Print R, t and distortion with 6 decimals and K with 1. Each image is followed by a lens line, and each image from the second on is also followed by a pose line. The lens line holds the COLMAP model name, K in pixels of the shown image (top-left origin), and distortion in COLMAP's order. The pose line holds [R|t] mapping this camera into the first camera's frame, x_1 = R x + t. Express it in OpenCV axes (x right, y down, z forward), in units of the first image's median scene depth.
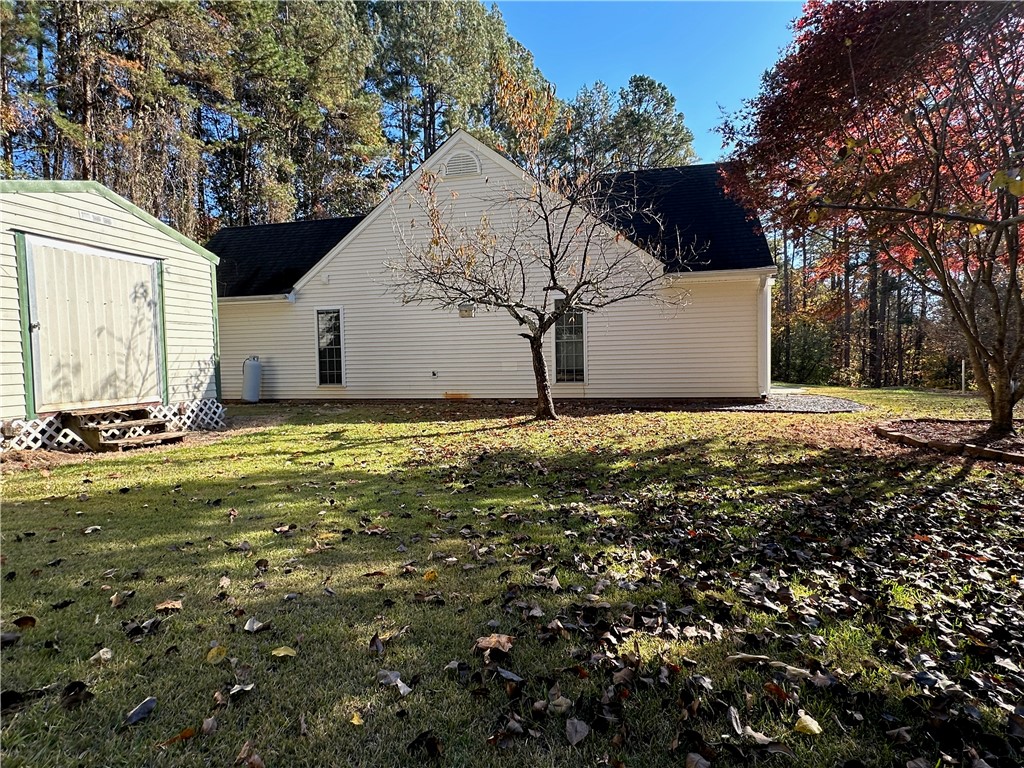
lens RADIAL K [[535.2, 0, 510.5], [0, 535.2, 383.8], [0, 0, 1]] dist [0.002117, -0.001002]
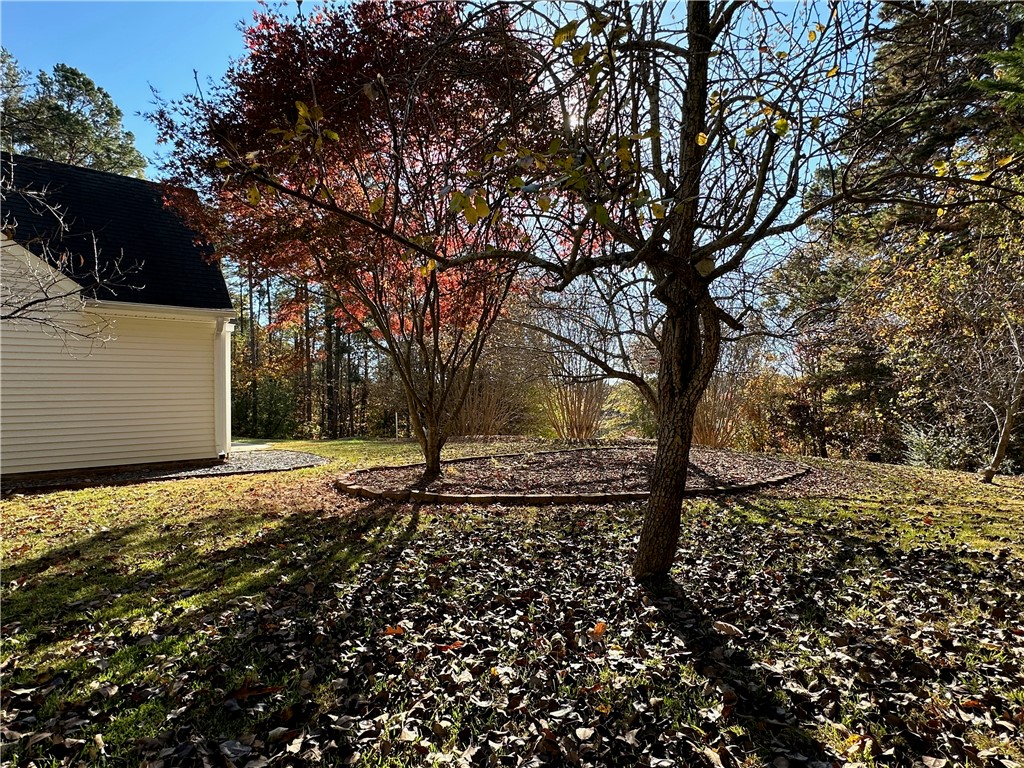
lens RADIAL K [[535.2, 0, 510.8], [0, 535.2, 383.8], [0, 0, 1]] dist [0.002117, -0.001002]
pose [[0.605955, 0.032056, 0.794853, 0.111842], [0.050580, 0.995613, -0.078712, -0.002836], [-0.793890, 0.087900, 0.601675, 0.172113]]
